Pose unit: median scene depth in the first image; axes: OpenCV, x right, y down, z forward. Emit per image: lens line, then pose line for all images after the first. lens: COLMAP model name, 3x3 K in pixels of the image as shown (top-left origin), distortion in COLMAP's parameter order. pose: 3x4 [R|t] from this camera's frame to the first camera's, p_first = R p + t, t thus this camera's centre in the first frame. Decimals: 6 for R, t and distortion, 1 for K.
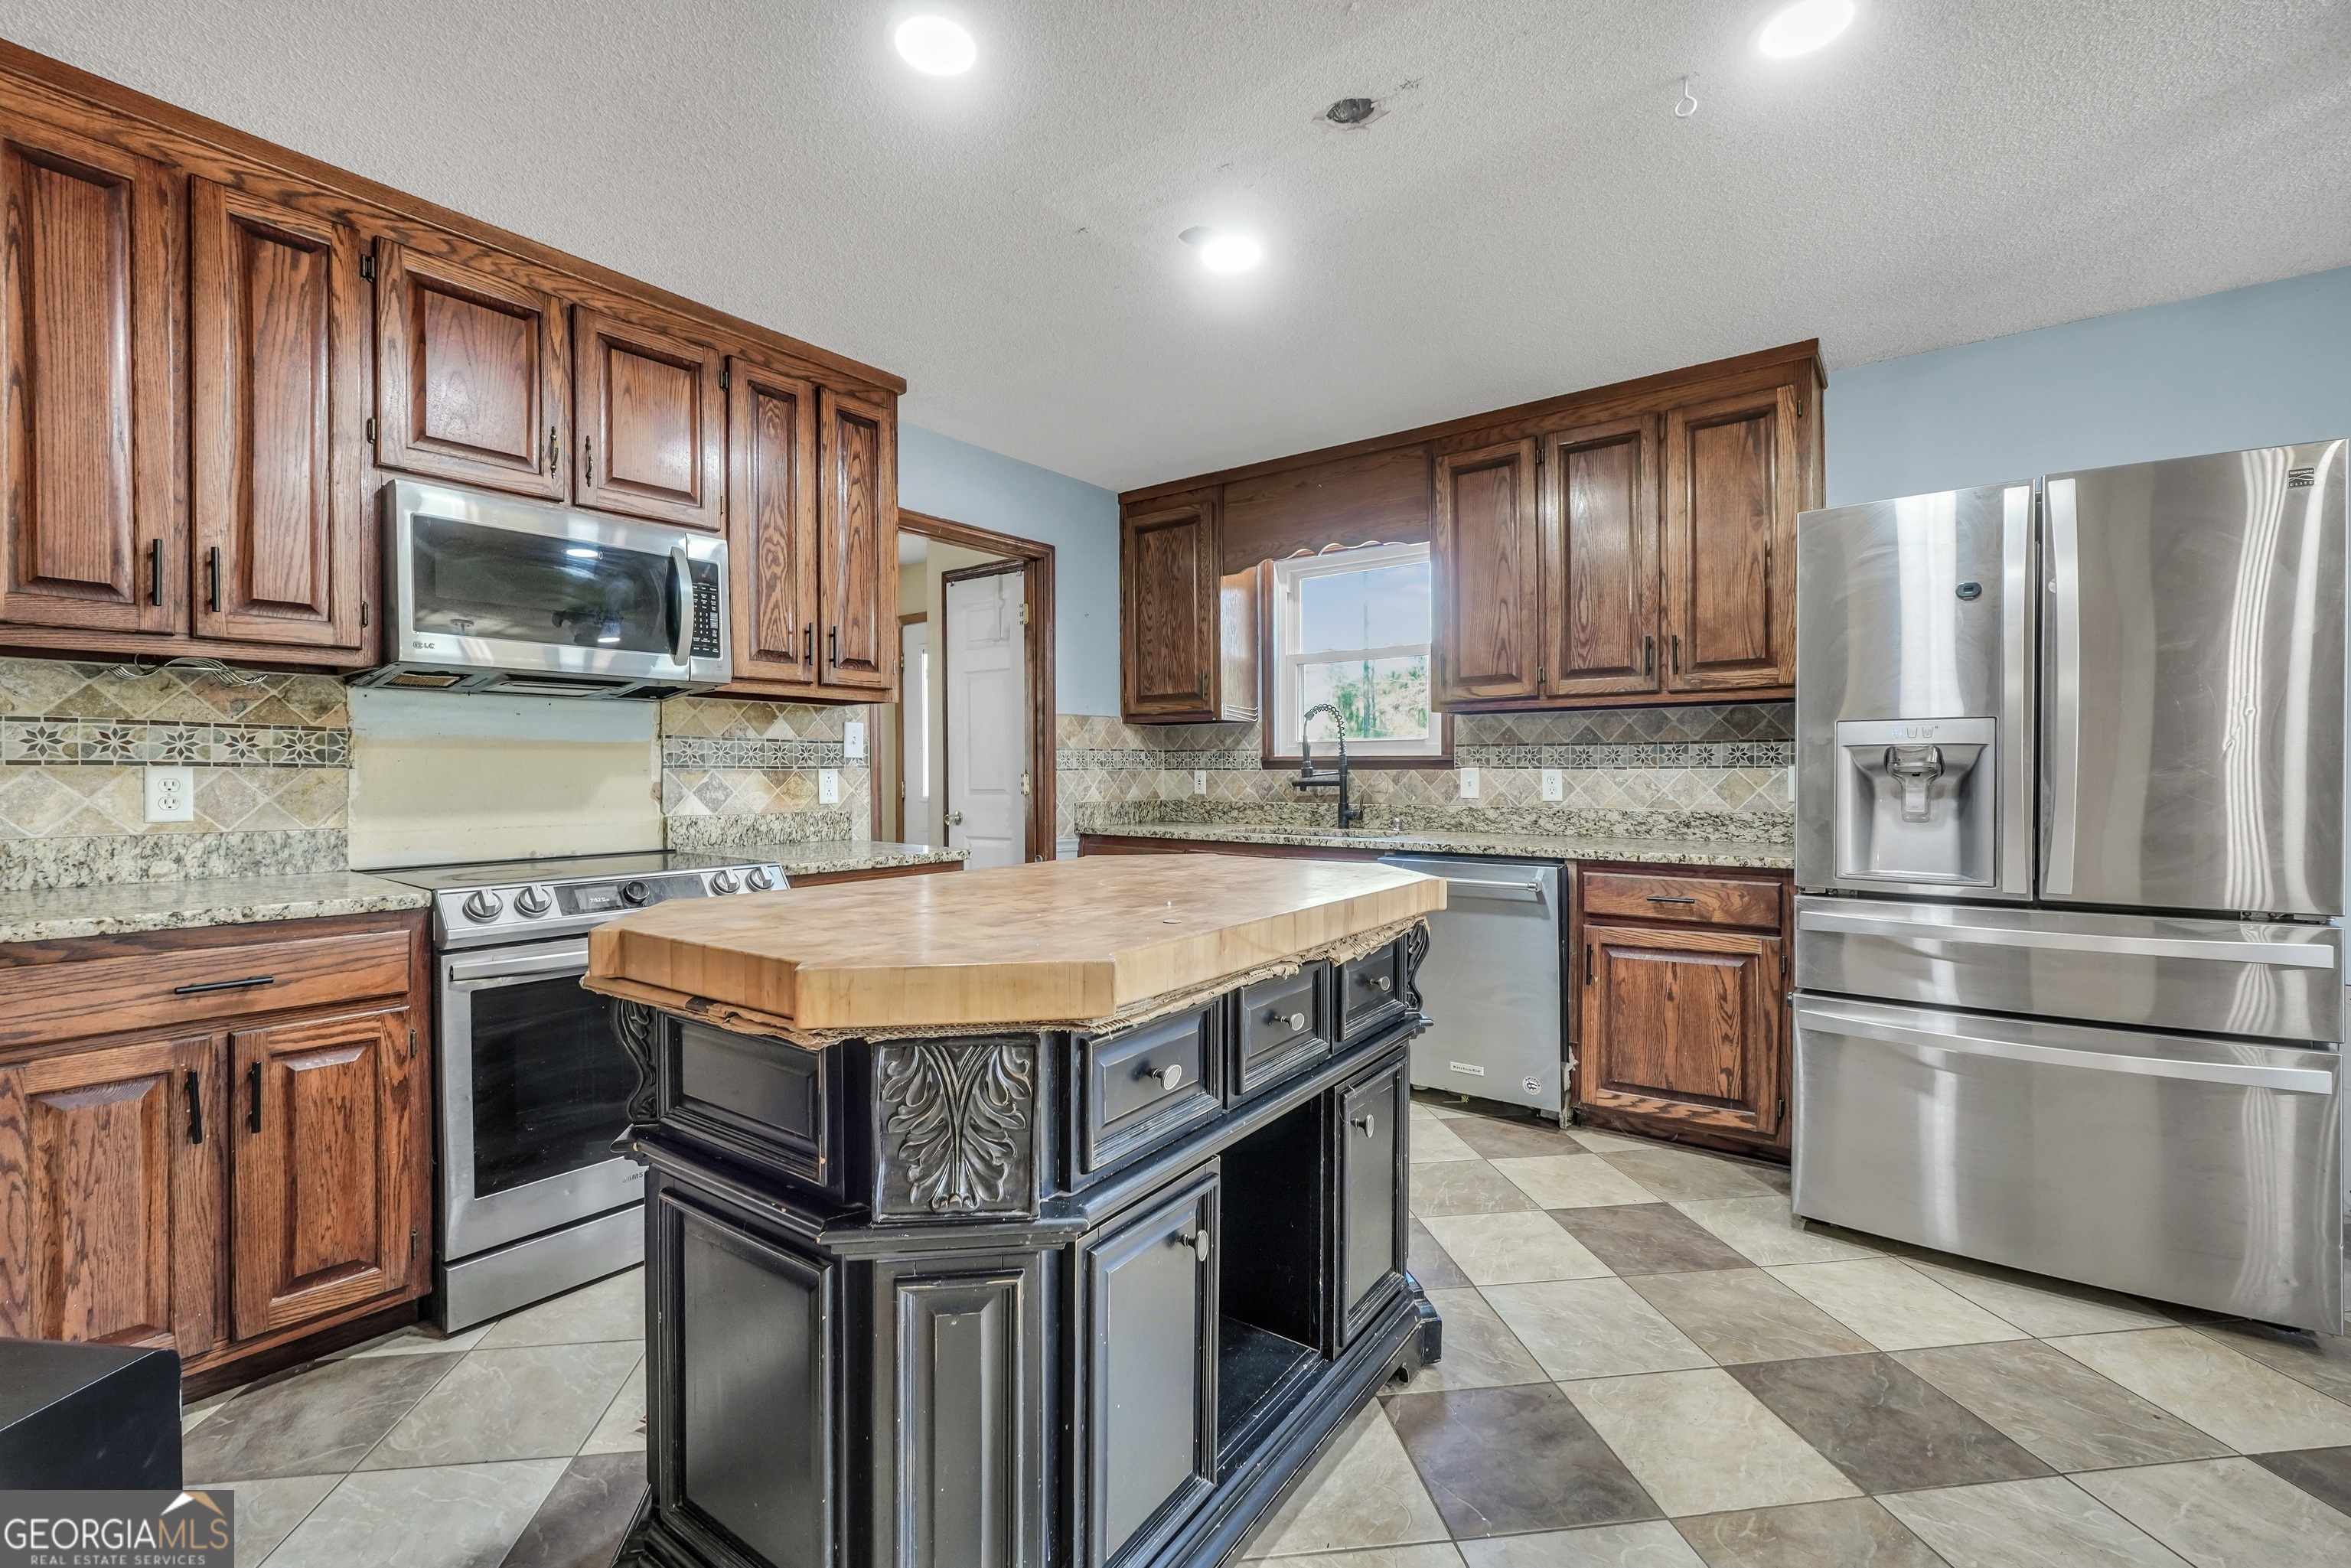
lens RADIAL K [[998.6, 0, 1168.5], [0, 998.6, 771.1], [0, 0, 1]] dist [-0.021566, 0.009456]
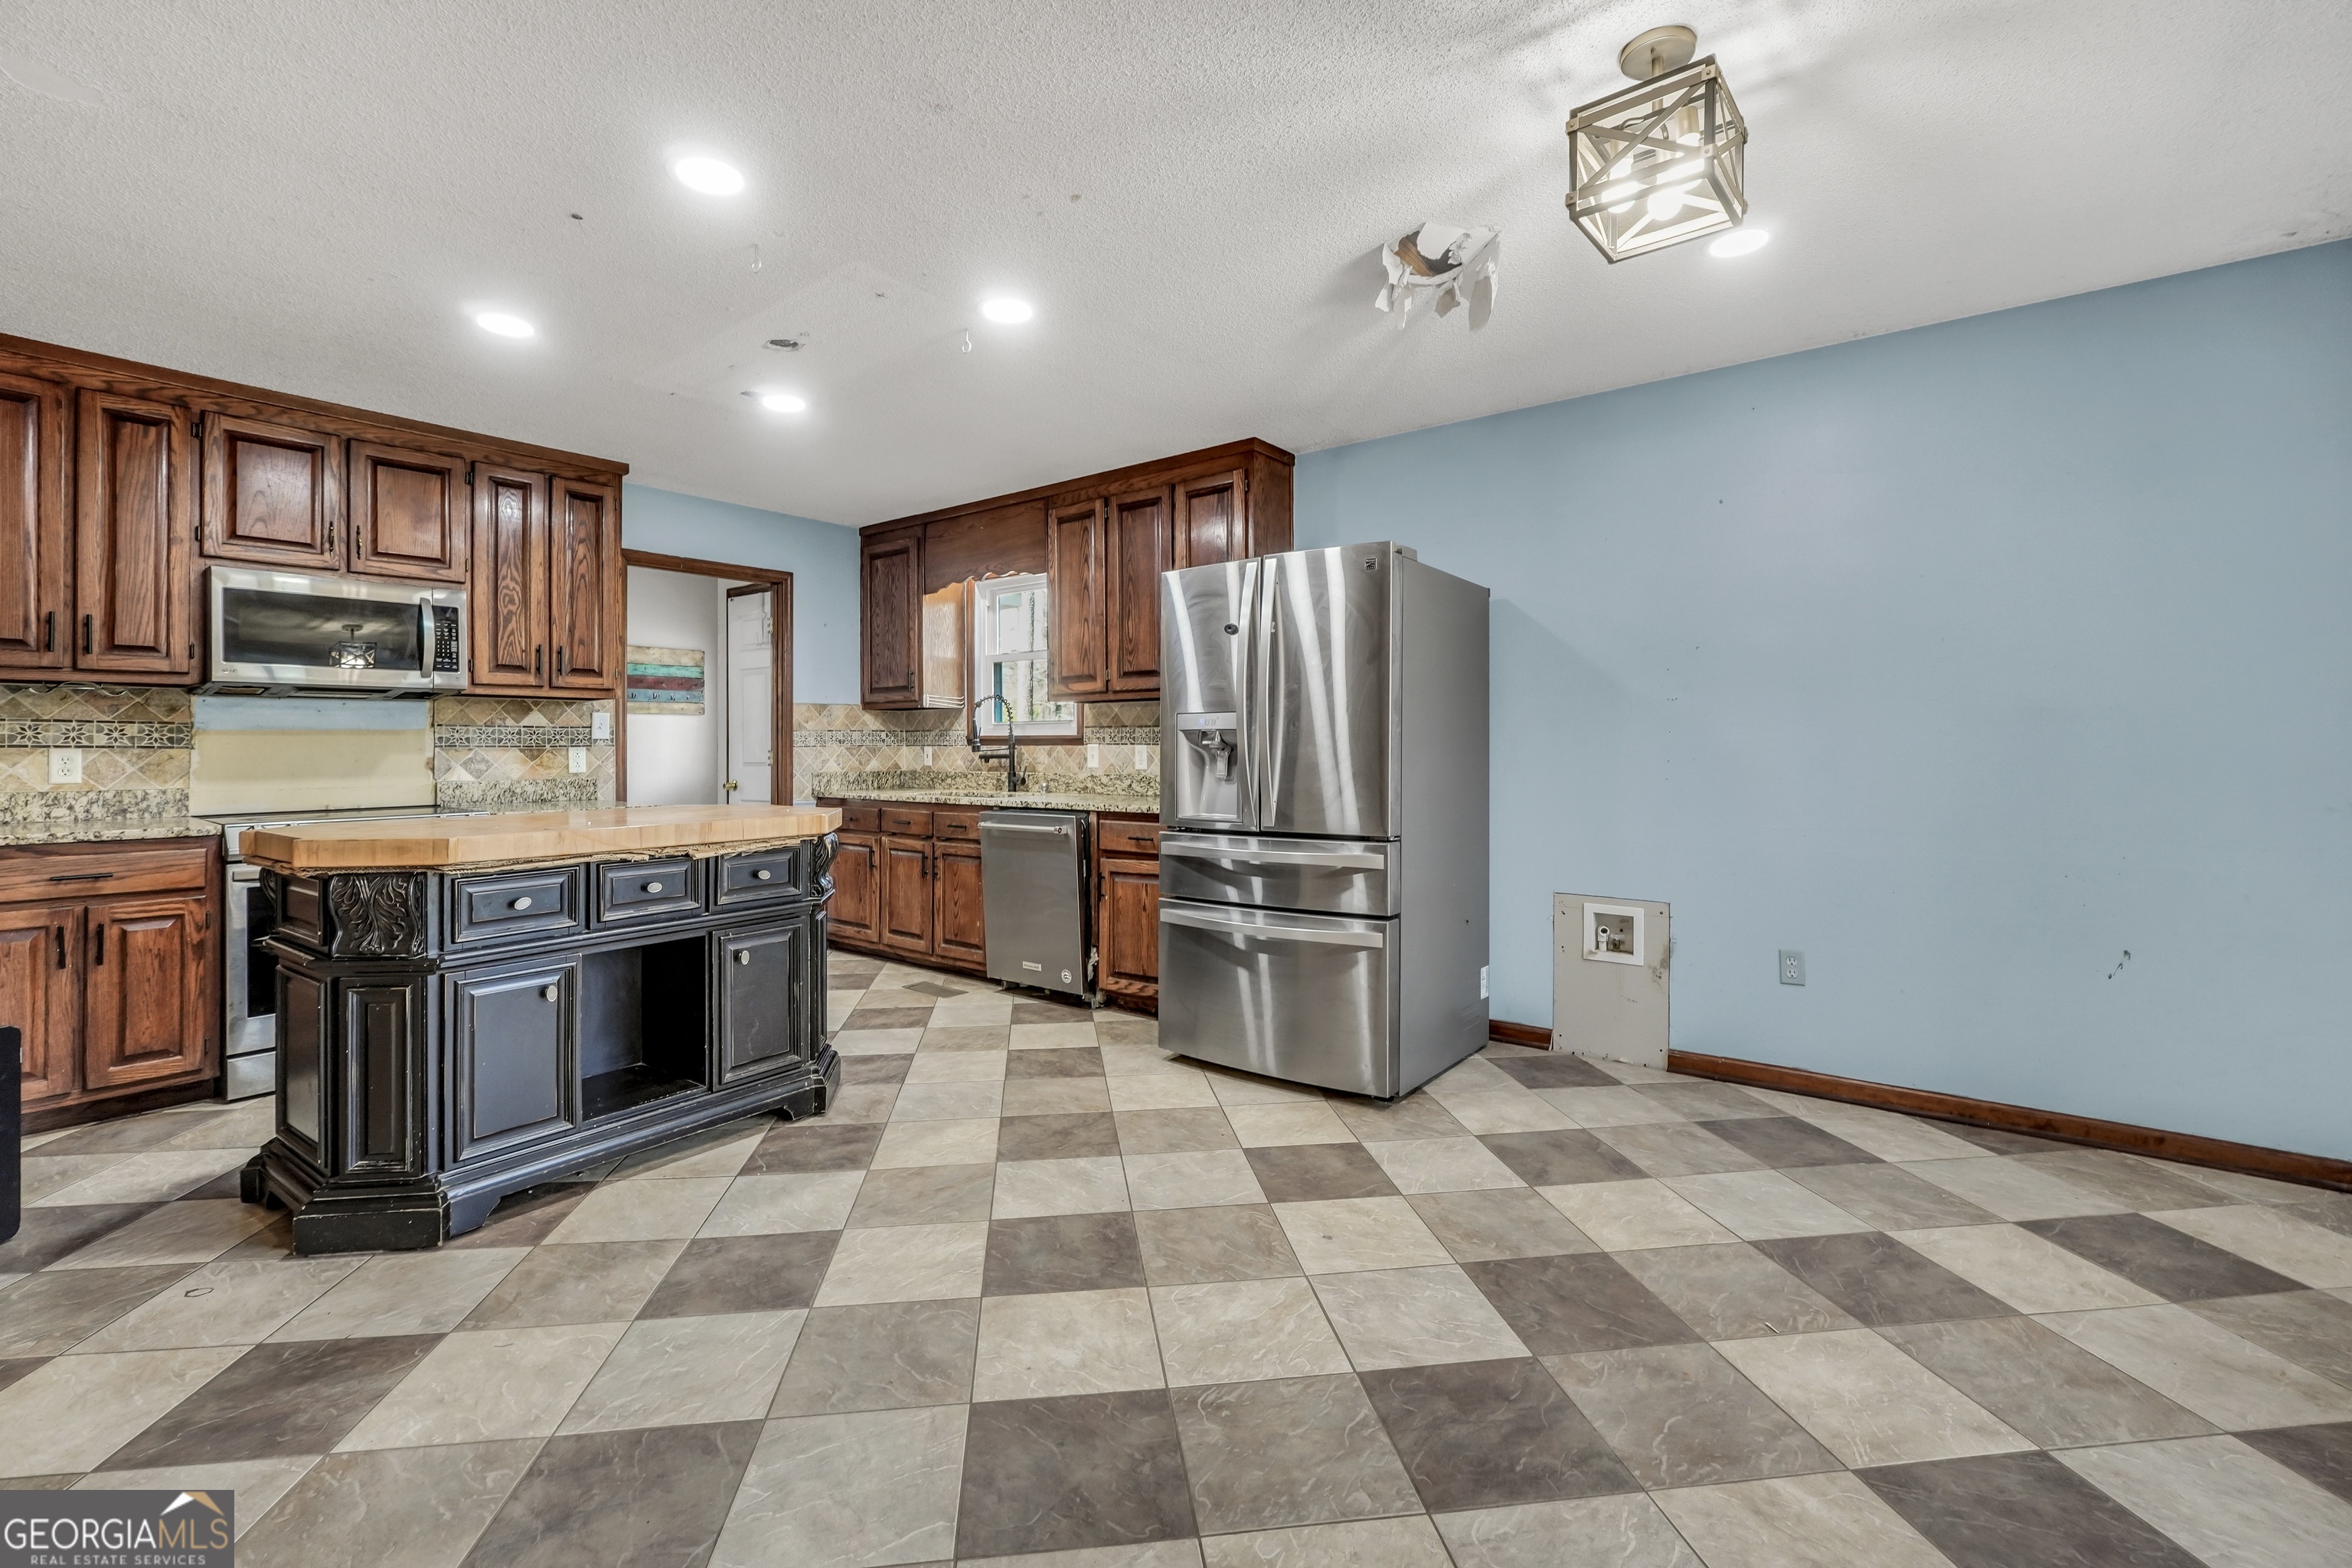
lens RADIAL K [[1006.2, 0, 1165.2], [0, 1006.2, 728.3], [0, 0, 1]] dist [-0.019352, 0.008493]
pose [[0.999973, -0.003851, -0.006253, 0.516354], [0.003747, 0.999855, -0.016619, -0.002611], [0.006316, 0.016595, 0.999842, -0.396455]]
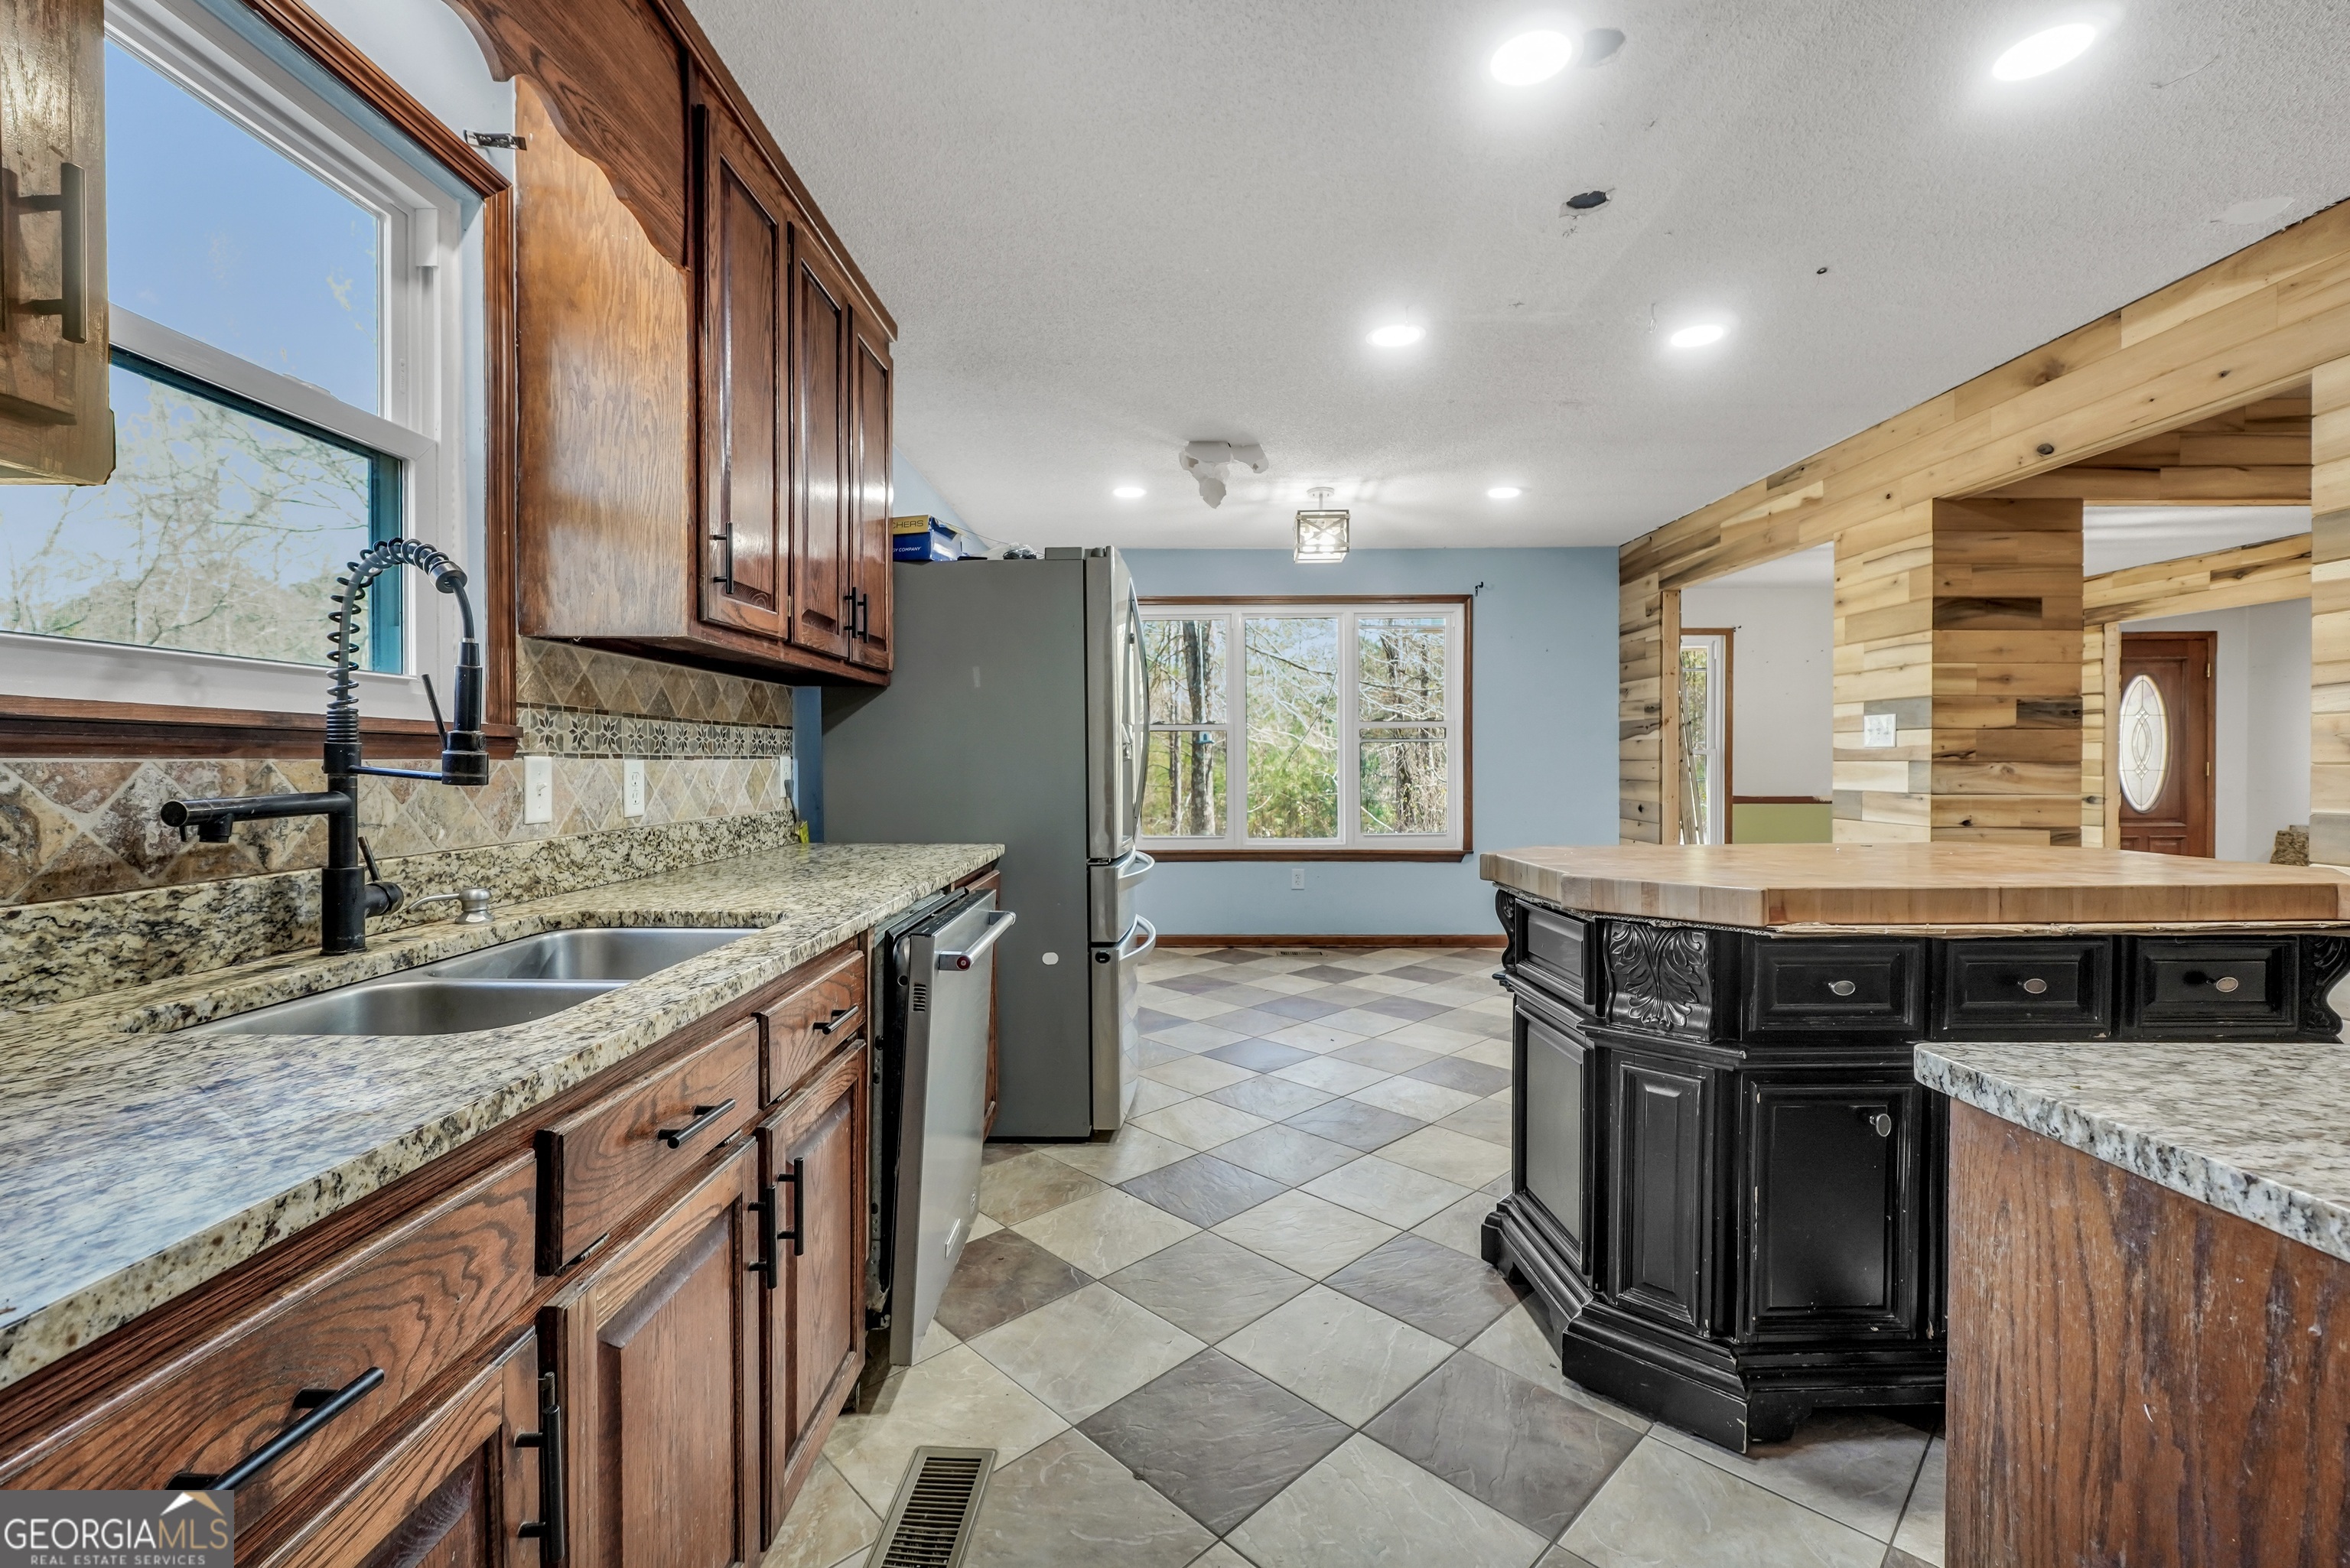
lens RADIAL K [[998.2, 0, 1168.0], [0, 998.2, 771.1], [0, 0, 1]] dist [-0.021566, 0.009456]
pose [[-0.596665, -0.004693, 0.802477, -0.292702], [0.004229, 0.999951, 0.008992, 0.001235], [-0.802479, 0.008758, -0.596615, 1.325575]]
